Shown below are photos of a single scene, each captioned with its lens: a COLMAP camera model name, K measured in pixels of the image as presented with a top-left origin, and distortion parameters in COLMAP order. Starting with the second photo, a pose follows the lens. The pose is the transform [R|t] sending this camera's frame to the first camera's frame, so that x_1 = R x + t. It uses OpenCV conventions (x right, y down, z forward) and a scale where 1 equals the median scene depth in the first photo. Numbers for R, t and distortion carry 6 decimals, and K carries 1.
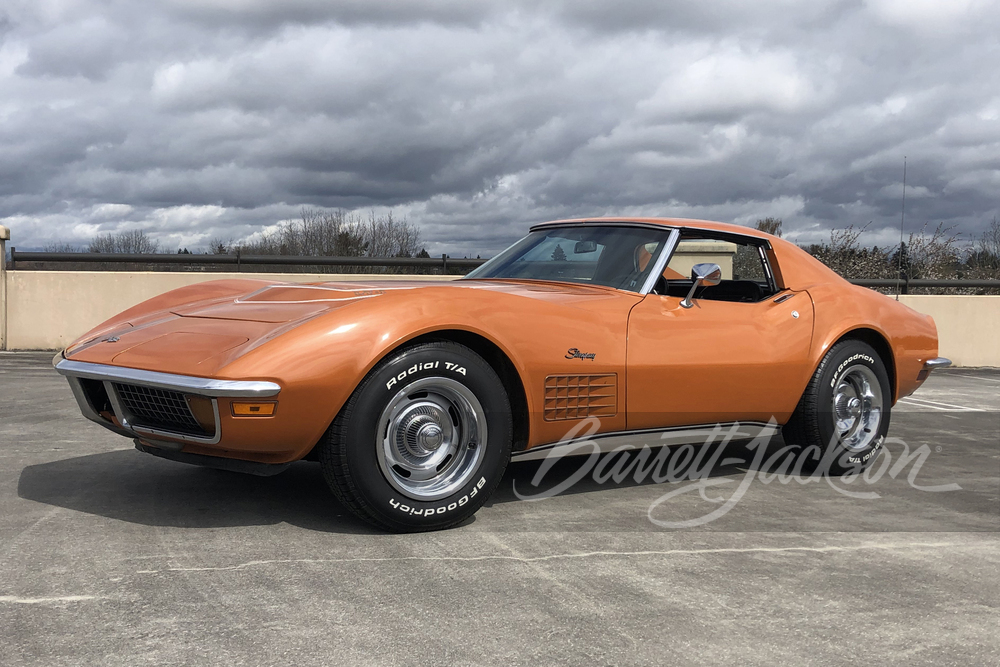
lens RADIAL K [[1139.6, 0, 500.0], [0, 1139.6, 333.5], [0, 0, 1]] dist [0.129907, -0.374793]
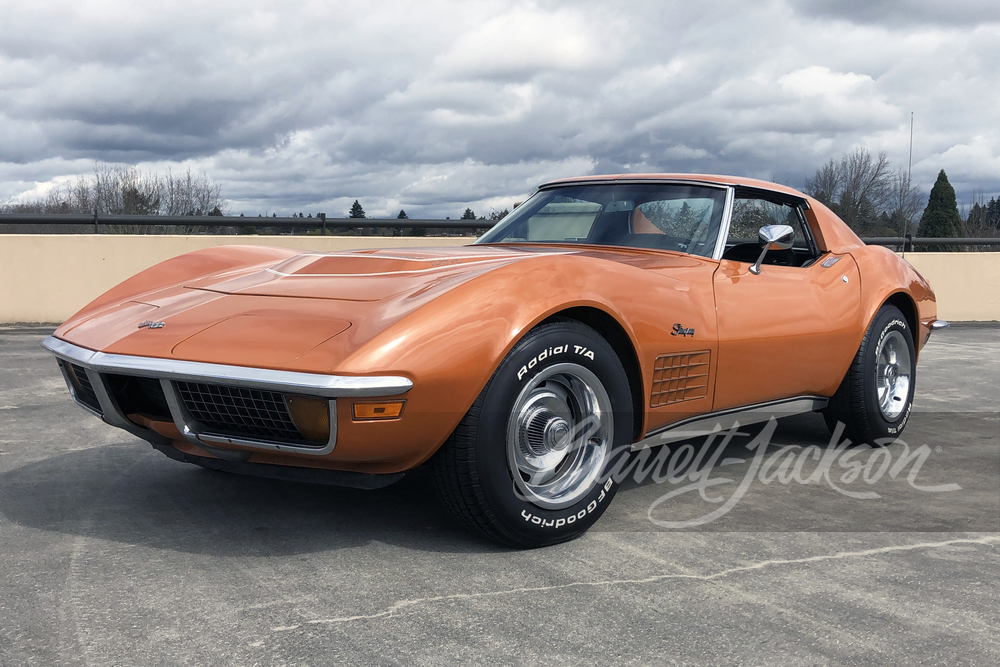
lens RADIAL K [[1139.6, 0, 500.0], [0, 1139.6, 333.5], [0, 0, 1]] dist [0.129907, -0.374793]
pose [[0.984010, -0.021406, 0.176822, -0.225114], [0.014962, 0.999177, 0.037698, -0.014512], [-0.177484, -0.034450, 0.983521, 0.160376]]
